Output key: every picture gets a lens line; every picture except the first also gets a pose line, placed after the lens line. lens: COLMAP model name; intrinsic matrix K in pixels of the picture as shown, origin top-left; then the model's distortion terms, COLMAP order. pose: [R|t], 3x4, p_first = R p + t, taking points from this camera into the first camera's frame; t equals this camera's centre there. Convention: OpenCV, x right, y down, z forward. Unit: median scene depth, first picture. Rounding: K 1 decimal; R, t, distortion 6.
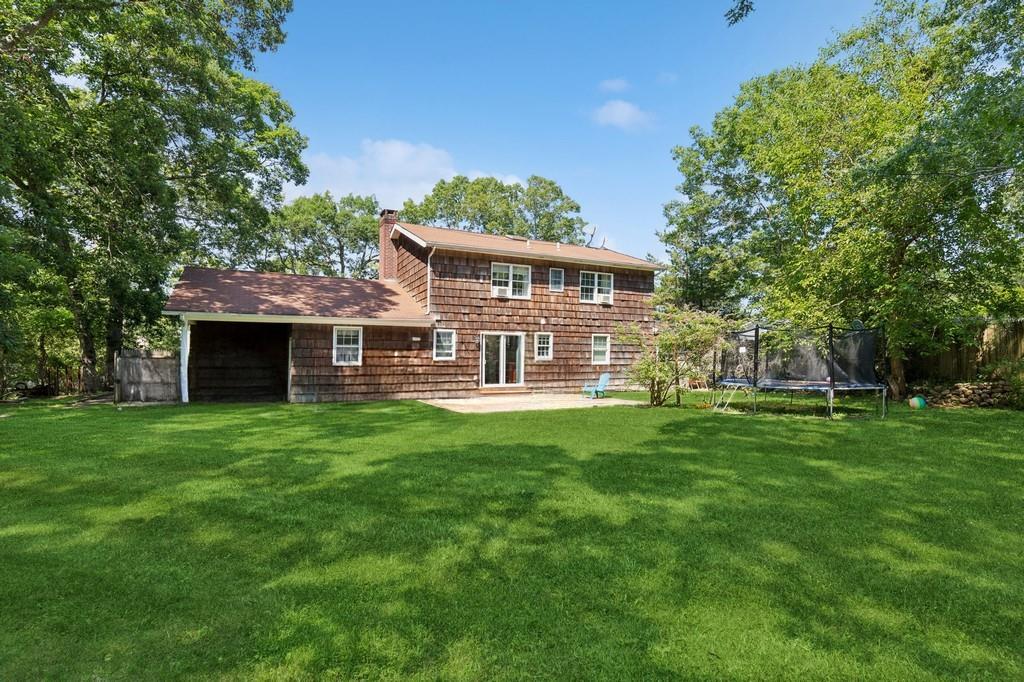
lens RADIAL K [[503.1, 0, 512.0], [0, 503.1, 341.0], [0, 0, 1]] dist [-0.001685, 0.000202]
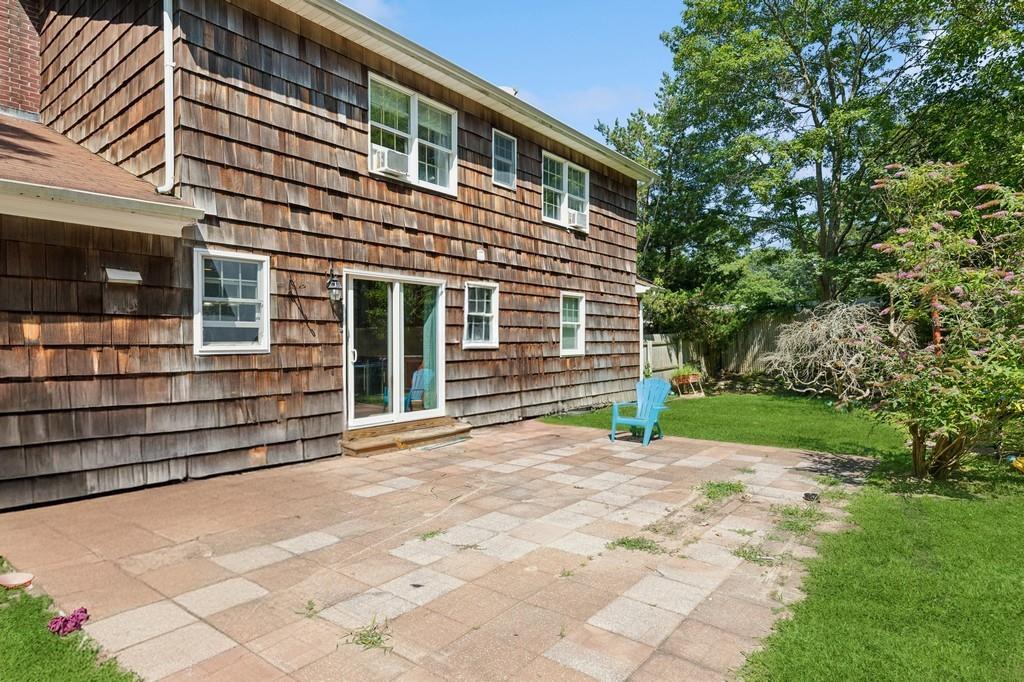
lens RADIAL K [[576.8, 0, 512.0], [0, 576.8, 341.0], [0, 0, 1]] dist [-0.001255, -0.000295]
pose [[0.906463, -0.020655, 0.421780, -0.118905], [0.016790, 0.999776, 0.012876, 0.026893], [-0.421952, -0.004589, 0.906607, 0.568146]]
